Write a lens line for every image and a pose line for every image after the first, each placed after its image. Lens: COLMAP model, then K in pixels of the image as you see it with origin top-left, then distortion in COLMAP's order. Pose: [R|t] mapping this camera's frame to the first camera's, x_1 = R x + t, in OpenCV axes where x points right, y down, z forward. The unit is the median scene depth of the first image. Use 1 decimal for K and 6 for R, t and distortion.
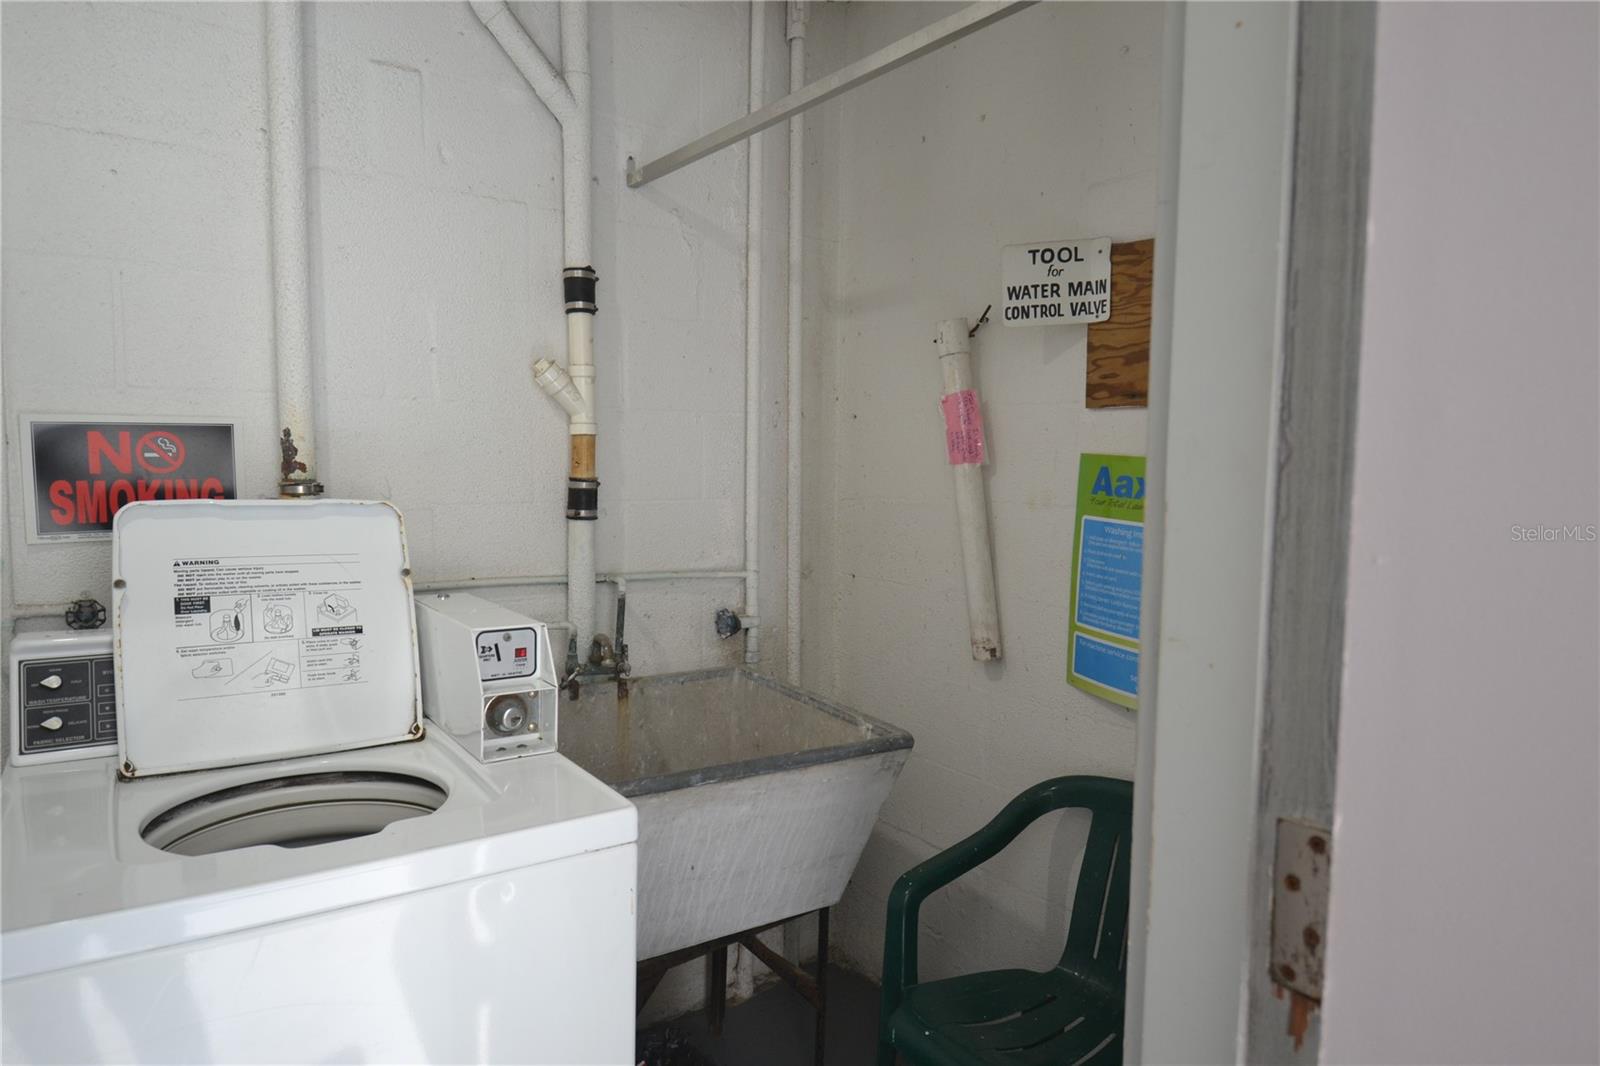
lens RADIAL K [[964.7, 0, 793.9], [0, 964.7, 532.6], [0, 0, 1]] dist [0.048327, -0.062239]
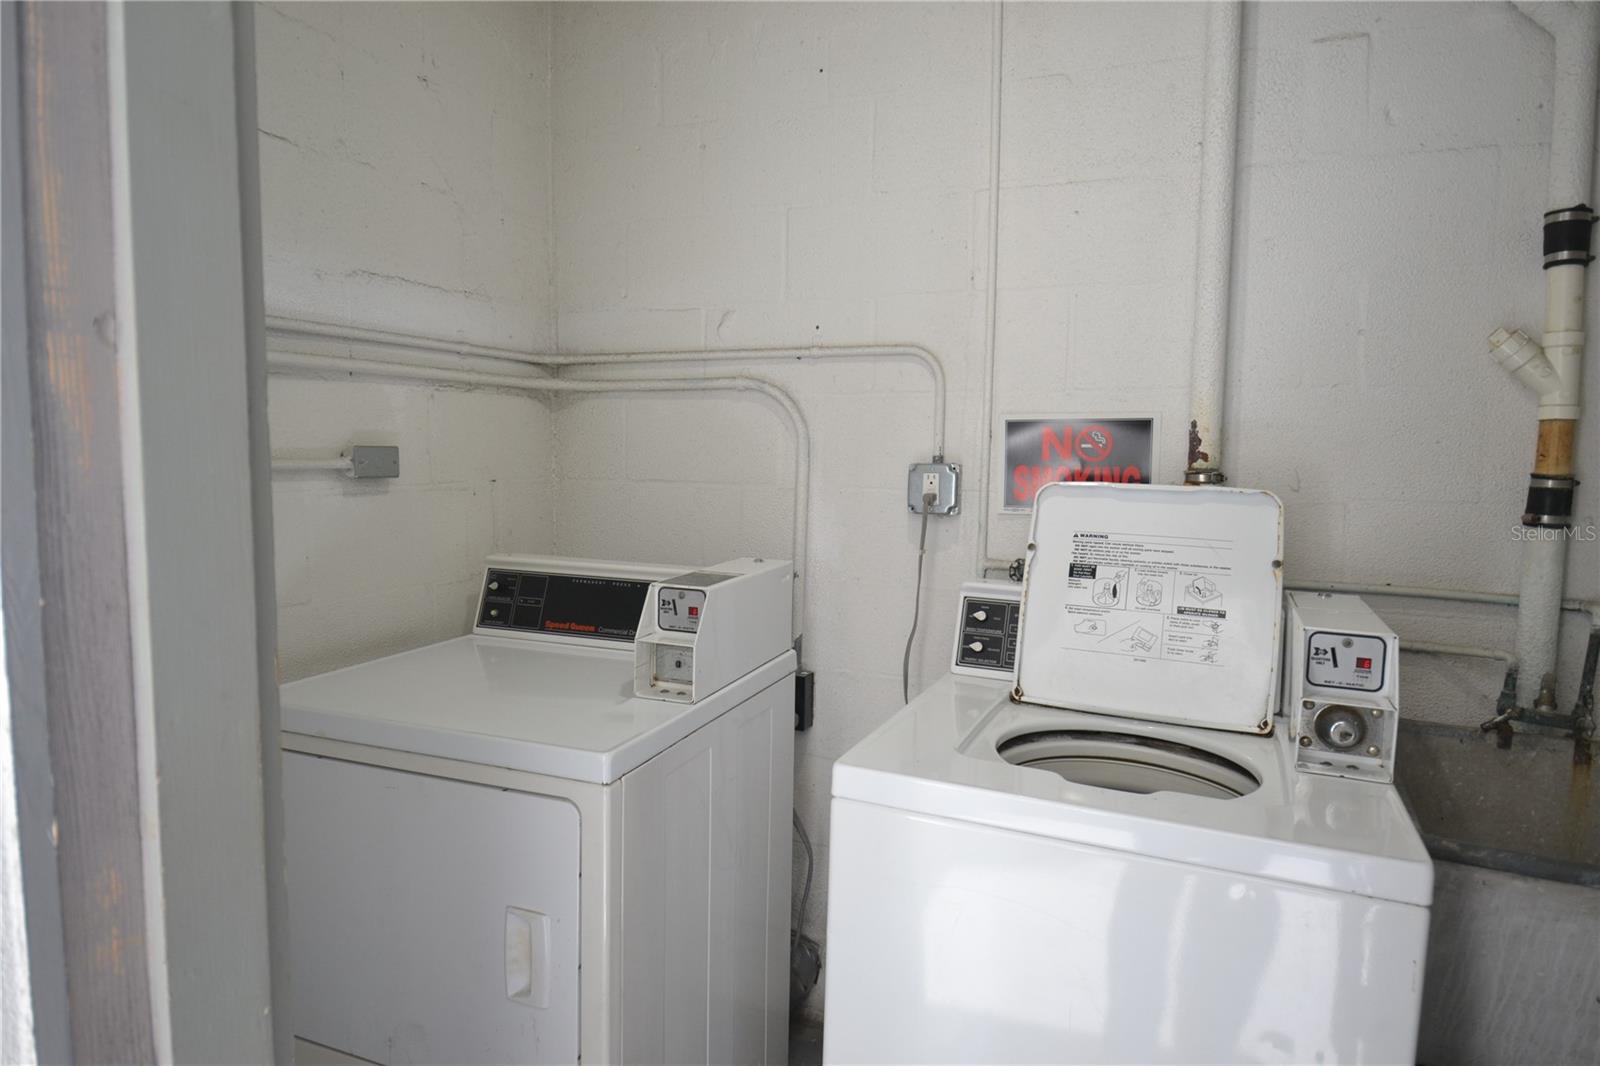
lens RADIAL K [[972.3, 0, 779.6], [0, 972.3, 530.7], [0, 0, 1]] dist [0.031303, -0.042786]
pose [[0.507688, 0.068774, -0.858792, 0.194360], [-0.075584, 0.996521, 0.035120, 0.011379], [0.858219, 0.047081, 0.511120, 0.073874]]
